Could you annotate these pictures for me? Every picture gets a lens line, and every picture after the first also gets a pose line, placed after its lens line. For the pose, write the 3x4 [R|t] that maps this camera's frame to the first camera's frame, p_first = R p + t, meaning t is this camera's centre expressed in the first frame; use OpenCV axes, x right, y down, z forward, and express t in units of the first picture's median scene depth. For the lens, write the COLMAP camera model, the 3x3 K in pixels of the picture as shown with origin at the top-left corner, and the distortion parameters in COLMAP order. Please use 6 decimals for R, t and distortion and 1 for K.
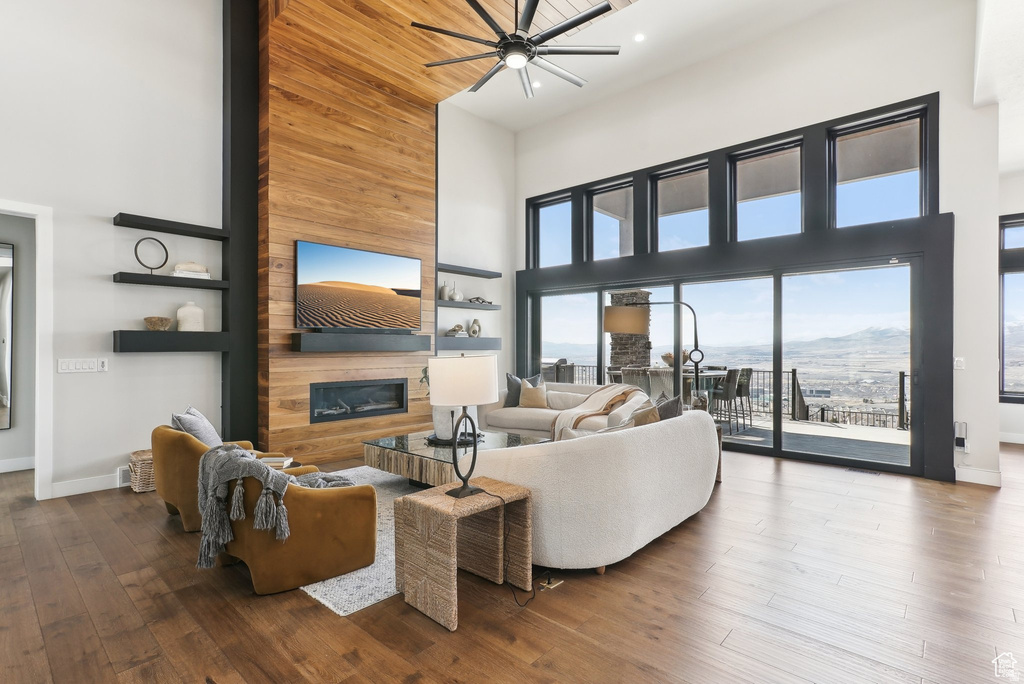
lens RADIAL K [[492.0, 0, 519.3], [0, 492.0, 343.5], [0, 0, 1]] dist [-0.037070, 0.024153]
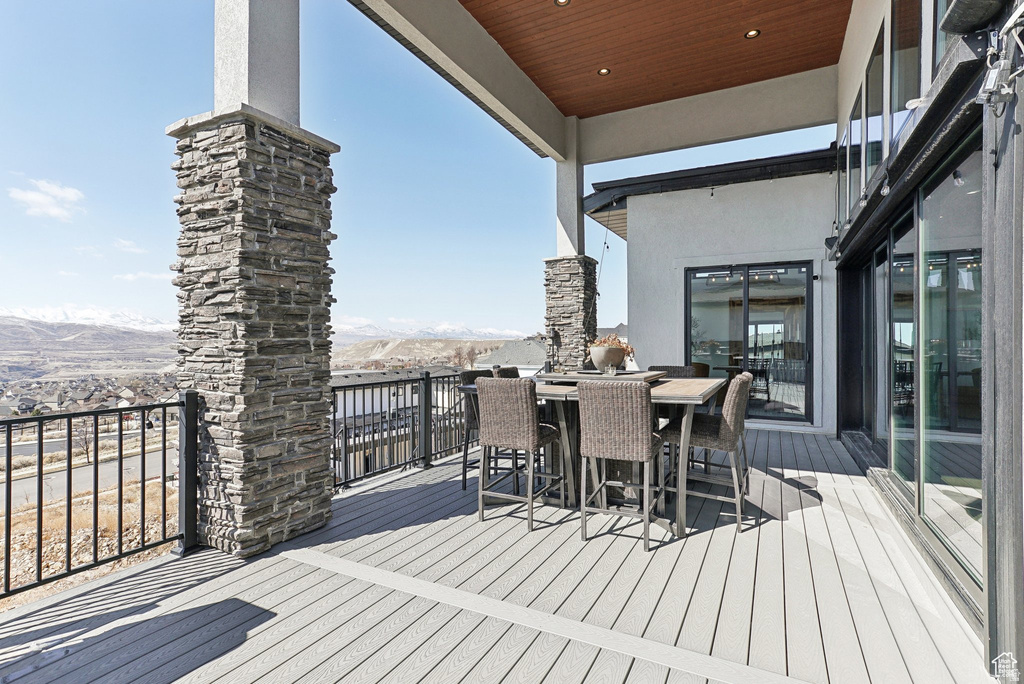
lens RADIAL K [[492.0, 0, 519.3], [0, 492.0, 343.5], [0, 0, 1]] dist [-0.037070, 0.024153]
pose [[-0.251207, -0.001923, 0.967931, -0.175711], [-0.003158, 0.999994, 0.001167, 0.034616], [-0.967928, -0.002763, -0.251212, 1.954986]]
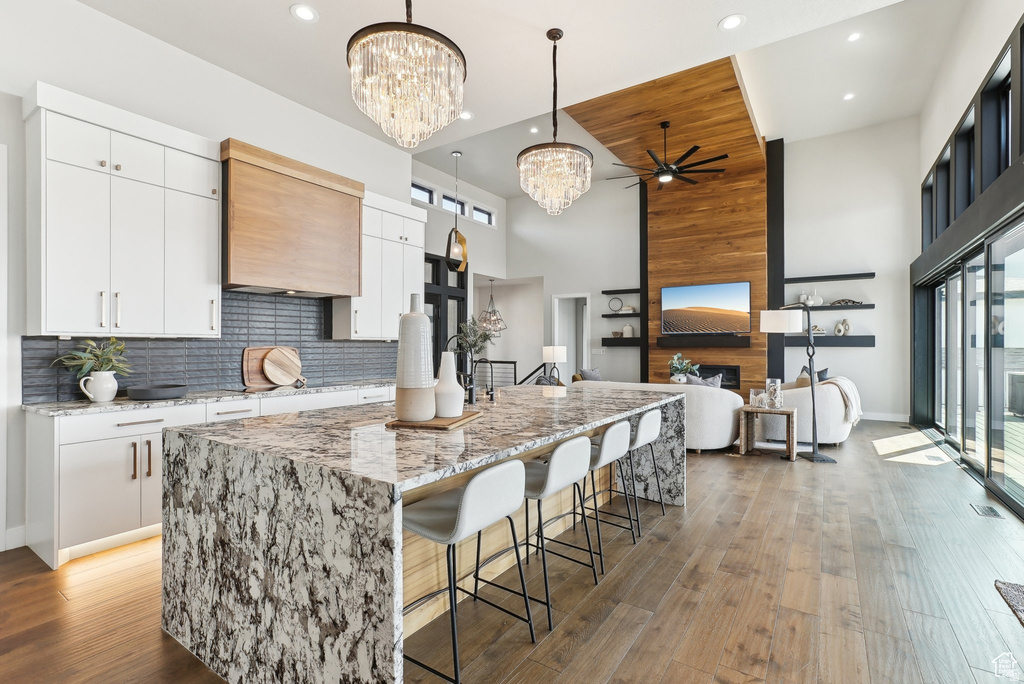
lens RADIAL K [[468.6, 0, 523.1], [0, 468.6, 344.1], [0, 0, 1]] dist [-0.013528, 0.000695]
pose [[0.136013, -0.004543, -0.990697, 1.191513], [0.004151, 0.999983, -0.004016, 0.010941], [0.990698, -0.003566, 0.136030, 0.203897]]
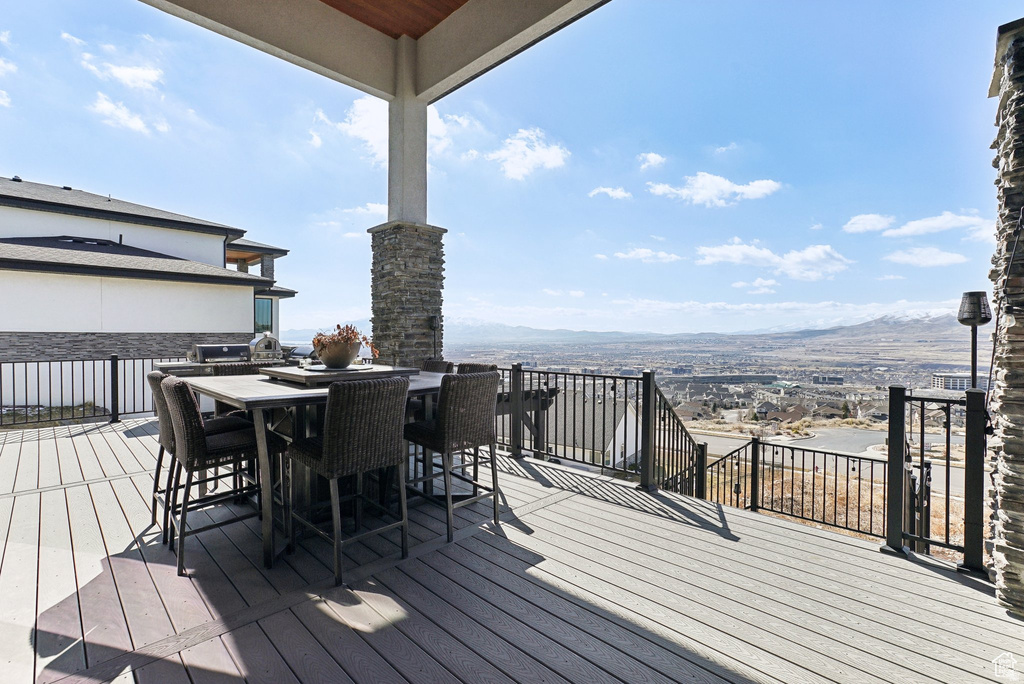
lens RADIAL K [[463.8, 0, 528.3], [0, 463.8, 338.4], [0, 0, 1]] dist [-0.003108, 0.001160]
pose [[0.999553, 0.003622, -0.029692, 0.805059], [-0.003138, 0.999862, 0.016331, 0.025869], [0.029747, -0.016231, 0.999426, 0.995272]]
